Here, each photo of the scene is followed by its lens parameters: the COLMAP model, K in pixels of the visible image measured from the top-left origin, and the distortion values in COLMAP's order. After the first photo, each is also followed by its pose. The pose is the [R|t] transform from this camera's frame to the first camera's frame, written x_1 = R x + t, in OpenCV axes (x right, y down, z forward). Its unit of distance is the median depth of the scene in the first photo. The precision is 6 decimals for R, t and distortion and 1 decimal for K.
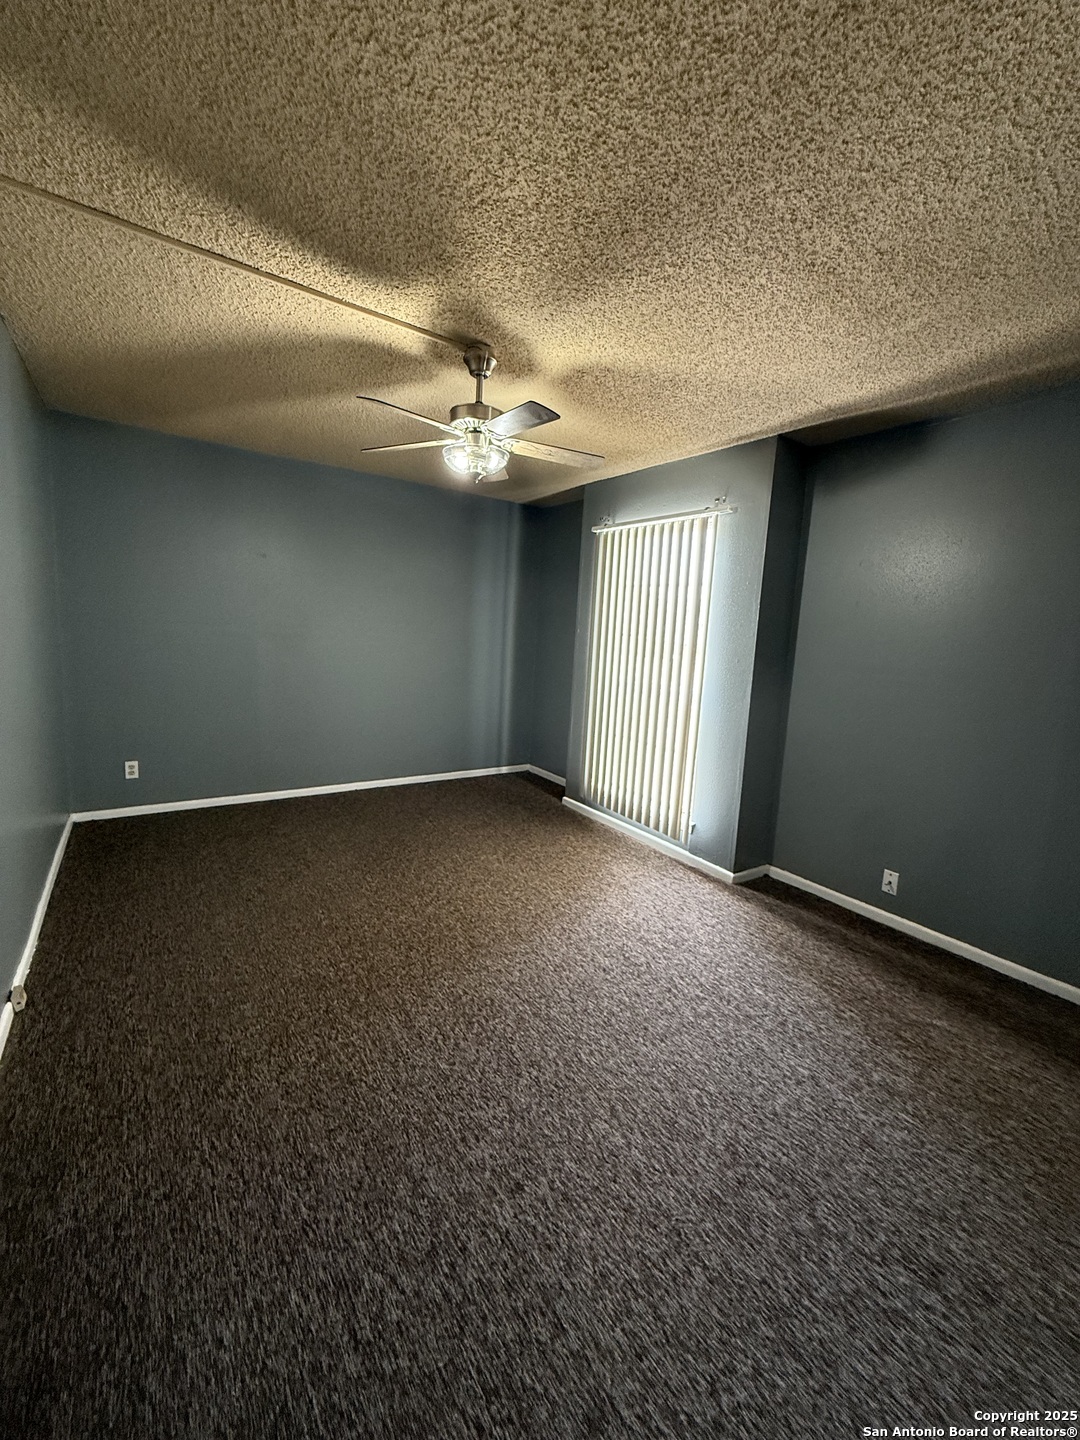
lens RADIAL K [[574.2, 0, 543.2], [0, 574.2, 715.4], [0, 0, 1]] dist [-0.001097, 0.000204]
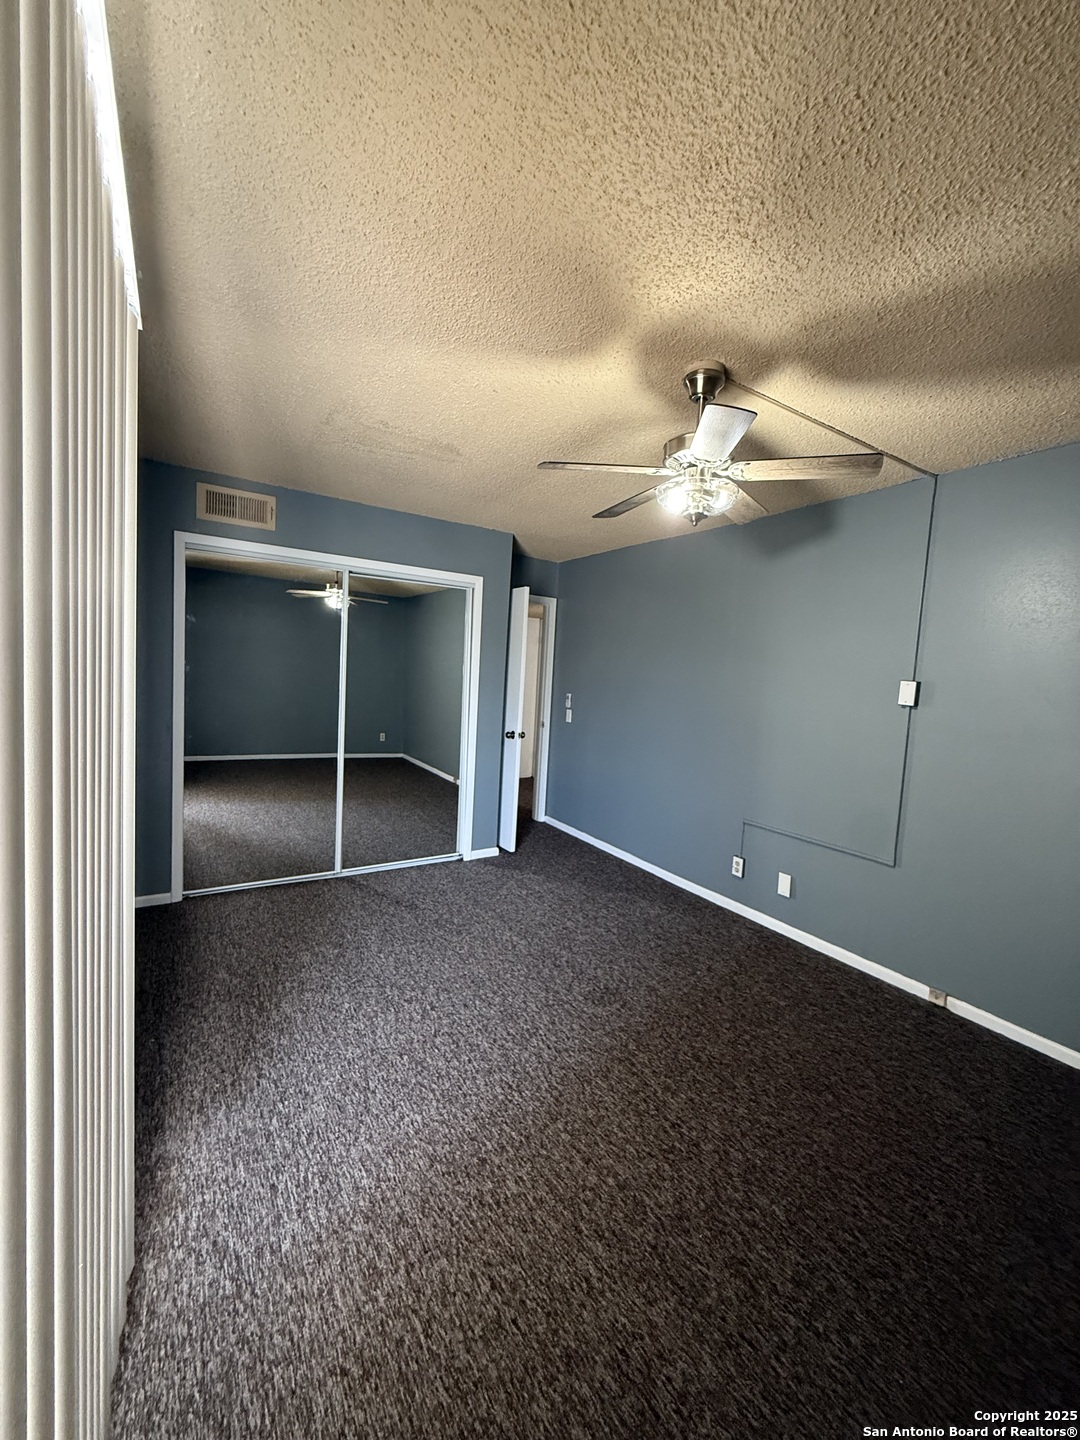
lens RADIAL K [[574.2, 0, 535.0], [0, 574.2, 718.4], [0, 0, 1]] dist [-0.001097, 0.000204]
pose [[-0.993027, -0.109914, 0.042624, 0.053485], [-0.097562, 0.969171, 0.226252, -0.384537], [-0.066178, 0.220515, -0.973136, 2.368025]]
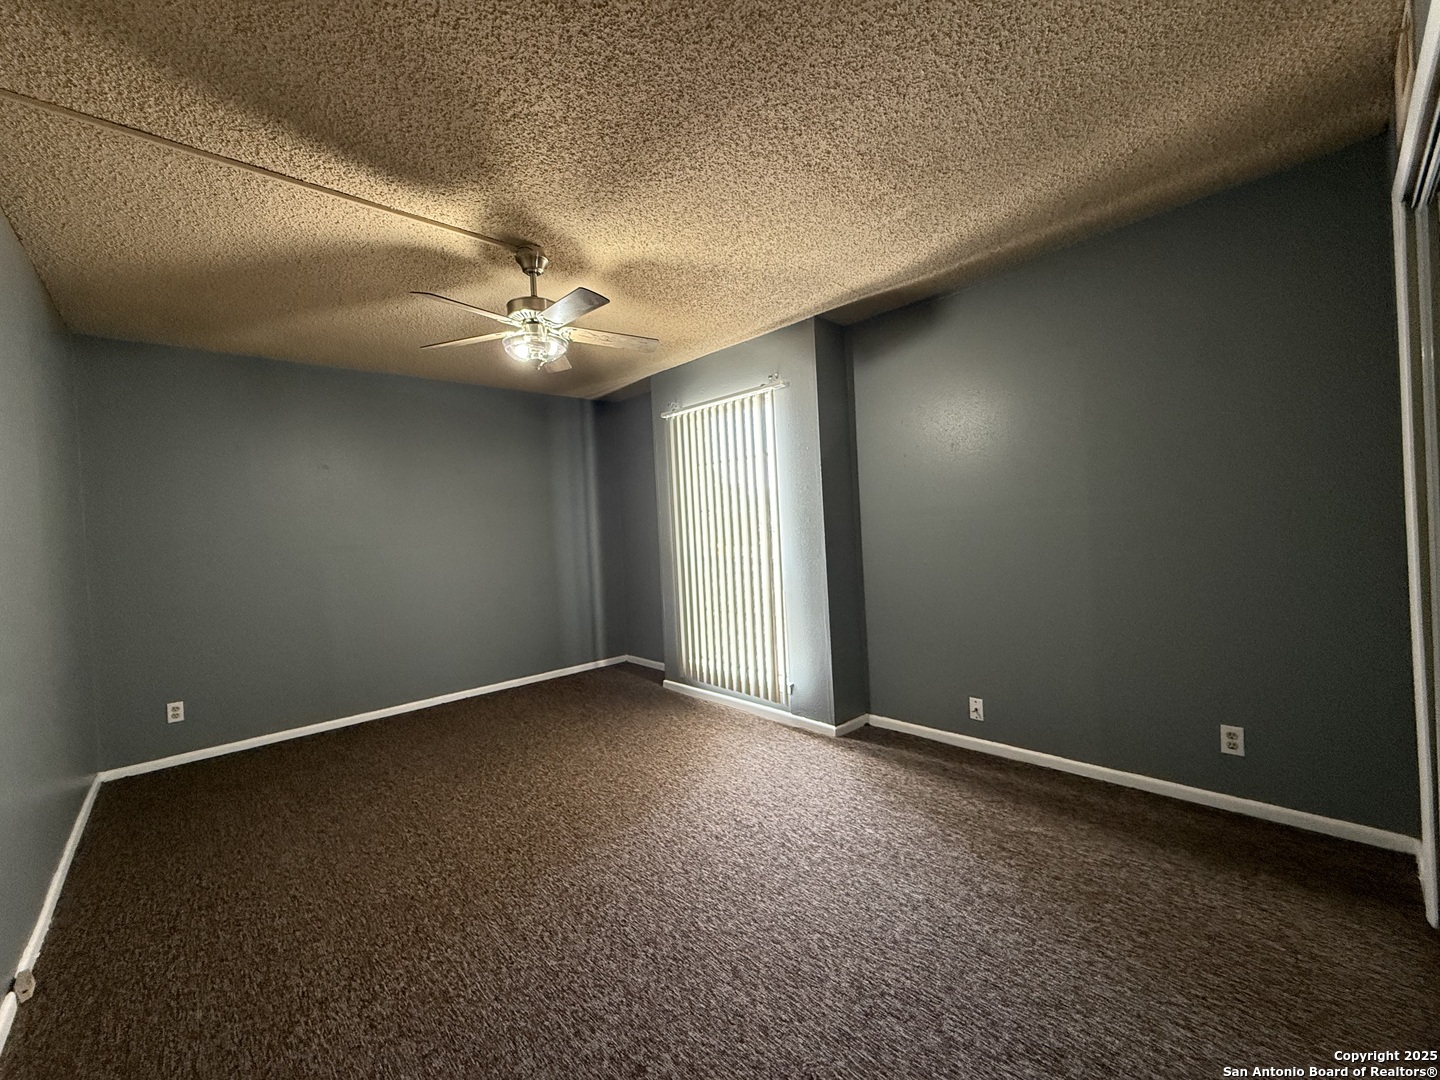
lens RADIAL K [[574.2, 0, 715.4], [0, 574.2, 540.2], [0, 0, 1]] dist [-0.001097, 0.000204]
pose [[0.984910, -0.105262, 0.137374, 0.030627], [0.121765, 0.985539, -0.117836, 0.079822], [-0.122984, 0.132785, 0.983485, -0.031830]]
